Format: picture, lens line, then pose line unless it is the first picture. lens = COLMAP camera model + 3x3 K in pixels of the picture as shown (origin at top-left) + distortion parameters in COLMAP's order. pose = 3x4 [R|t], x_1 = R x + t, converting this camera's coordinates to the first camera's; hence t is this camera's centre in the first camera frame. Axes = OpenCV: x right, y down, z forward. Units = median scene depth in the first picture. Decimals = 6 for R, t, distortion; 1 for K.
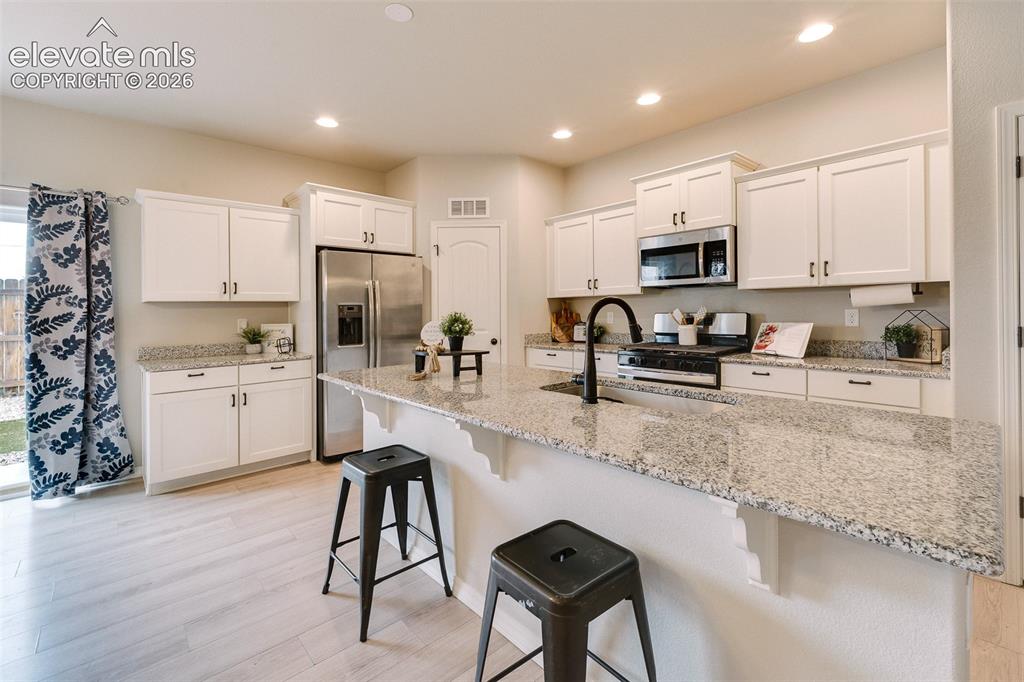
lens RADIAL K [[436.2, 0, 504.9], [0, 436.2, 308.1], [0, 0, 1]] dist [0.003636, -0.002620]
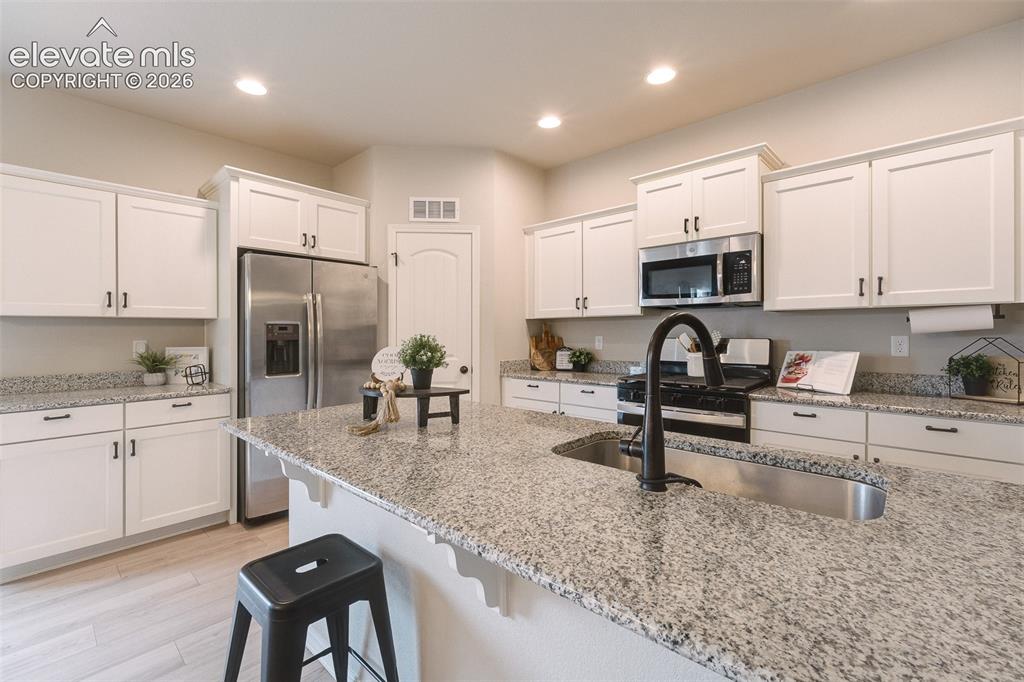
lens RADIAL K [[436.2, 0, 501.3], [0, 436.2, 333.1], [0, 0, 1]] dist [0.003636, -0.002620]
pose [[0.996270, 0.009968, 0.085717, -0.033624], [-0.010409, 0.999935, 0.004693, 0.001364], [-0.085665, -0.005568, 0.996308, 0.209400]]
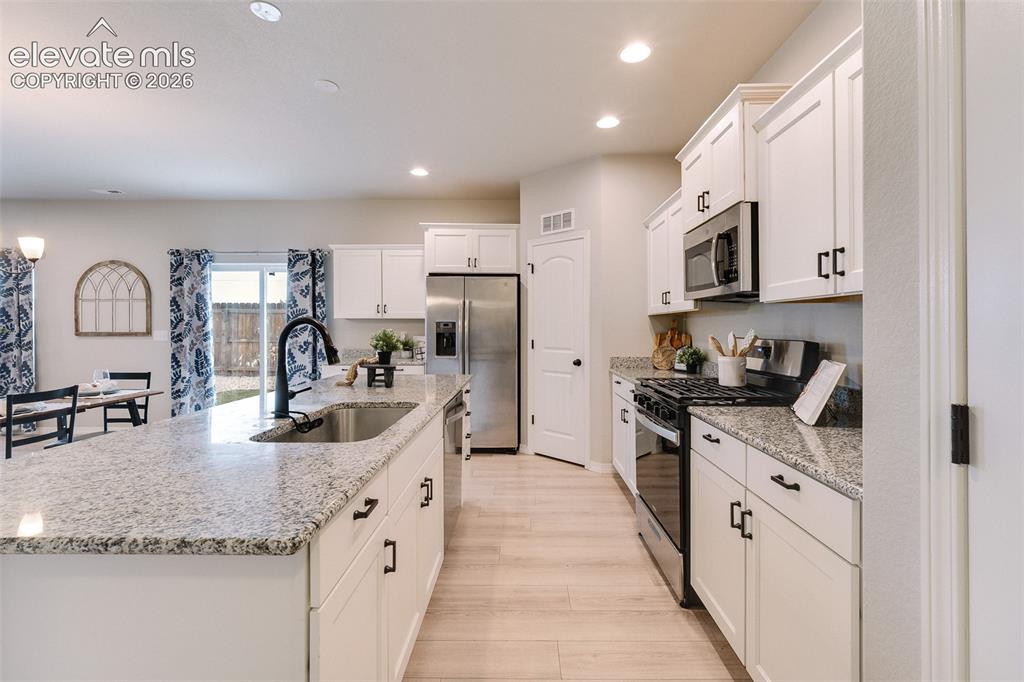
lens RADIAL K [[436.2, 0, 520.9], [0, 436.2, 321.6], [0, 0, 1]] dist [0.003636, -0.002620]
pose [[0.749510, 0.008144, -0.661943, 0.665520], [-0.010119, 0.999948, 0.000845, -0.012610], [0.661915, 0.006064, 0.749554, 0.297526]]
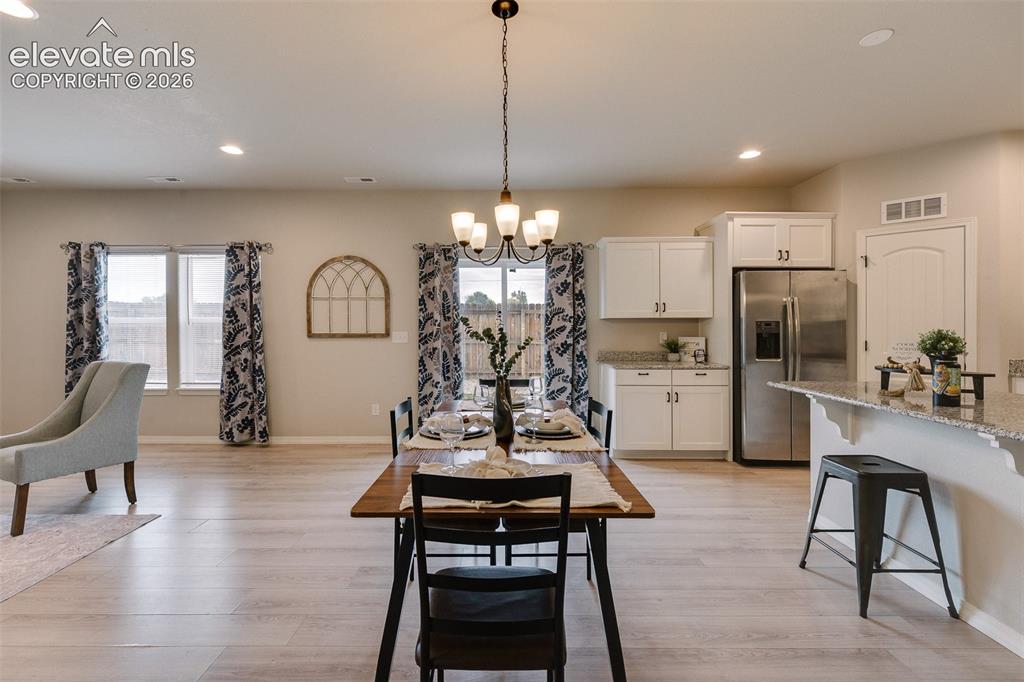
lens RADIAL K [[436.2, 0, 510.8], [0, 436.2, 325.9], [0, 0, 1]] dist [0.003636, -0.002620]
pose [[0.746086, 0.010905, -0.665760, -0.132642], [-0.007864, 0.999940, 0.007566, 0.001248], [0.665803, -0.000409, 0.746127, -0.234110]]
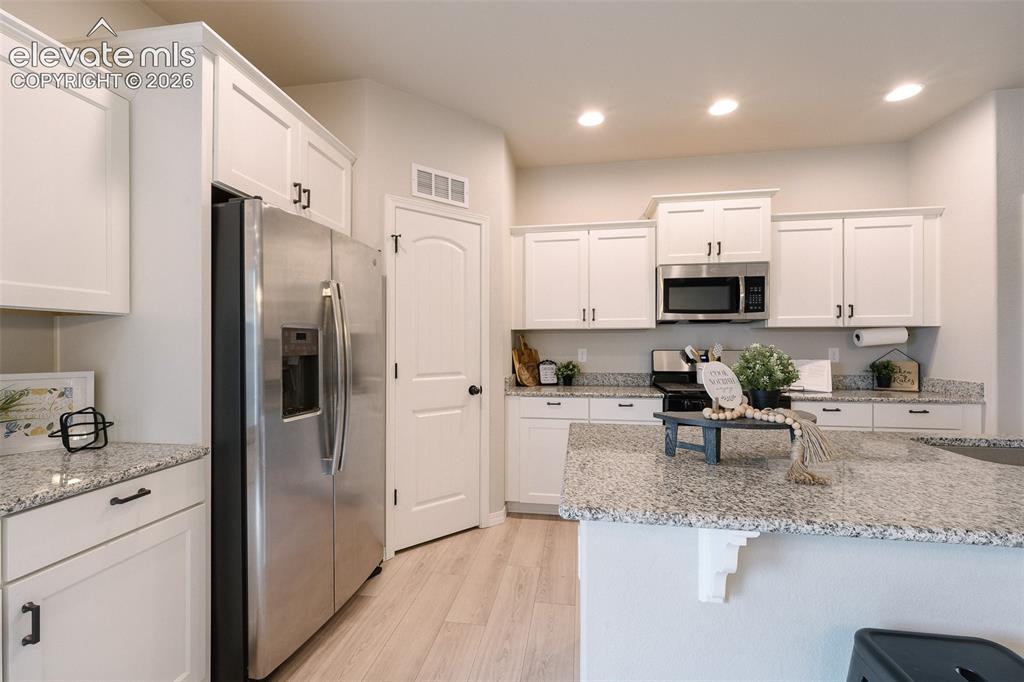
lens RADIAL K [[436.2, 0, 503.8], [0, 436.2, 344.4], [0, 0, 1]] dist [0.003636, -0.002620]
pose [[0.780035, 0.013947, 0.625580, -0.553879], [-0.012691, 0.999899, -0.006468, 0.011264], [-0.625607, -0.002894, 0.780133, 0.578321]]
